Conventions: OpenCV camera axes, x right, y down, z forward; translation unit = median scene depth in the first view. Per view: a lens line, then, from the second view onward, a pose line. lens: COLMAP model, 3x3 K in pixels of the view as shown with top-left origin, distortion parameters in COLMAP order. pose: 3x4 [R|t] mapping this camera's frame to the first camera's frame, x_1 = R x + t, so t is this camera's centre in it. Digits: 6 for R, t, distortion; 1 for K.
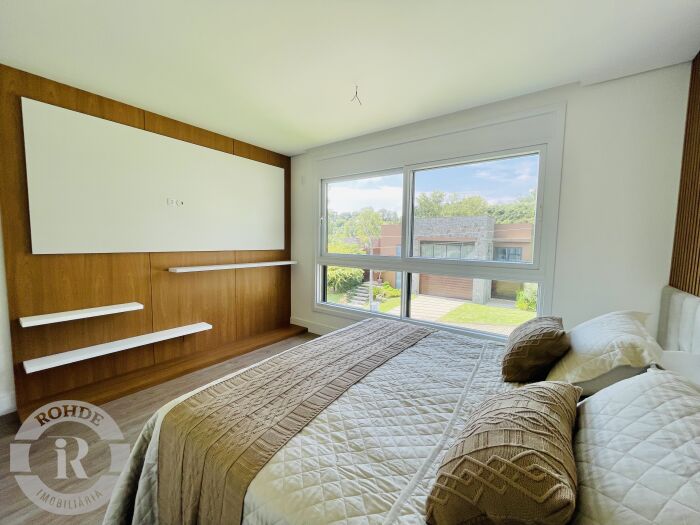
lens RADIAL K [[281.7, 0, 350.4], [0, 281.7, 263.4], [0, 0, 1]] dist [-0.003289, 0.000173]
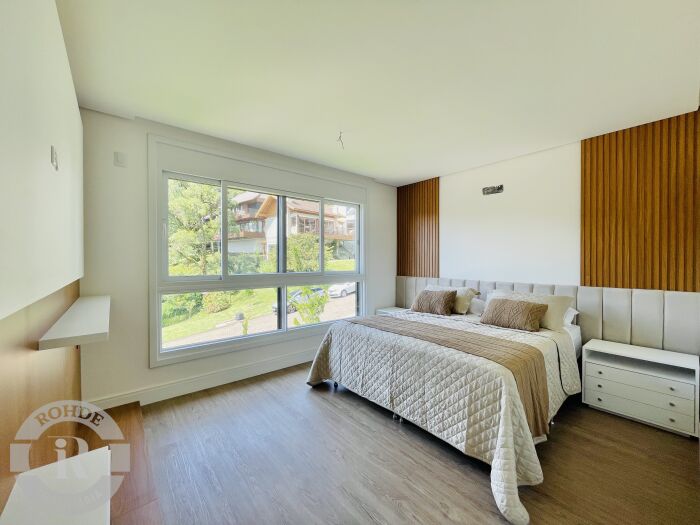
lens RADIAL K [[281.7, 0, 350.4], [0, 281.7, 263.4], [0, 0, 1]] dist [-0.003289, 0.000173]
pose [[0.234927, -0.018013, 0.971846, -0.741073], [0.087004, 0.996205, -0.002567, -0.030769], [-0.968111, 0.085158, 0.235603, 0.448805]]
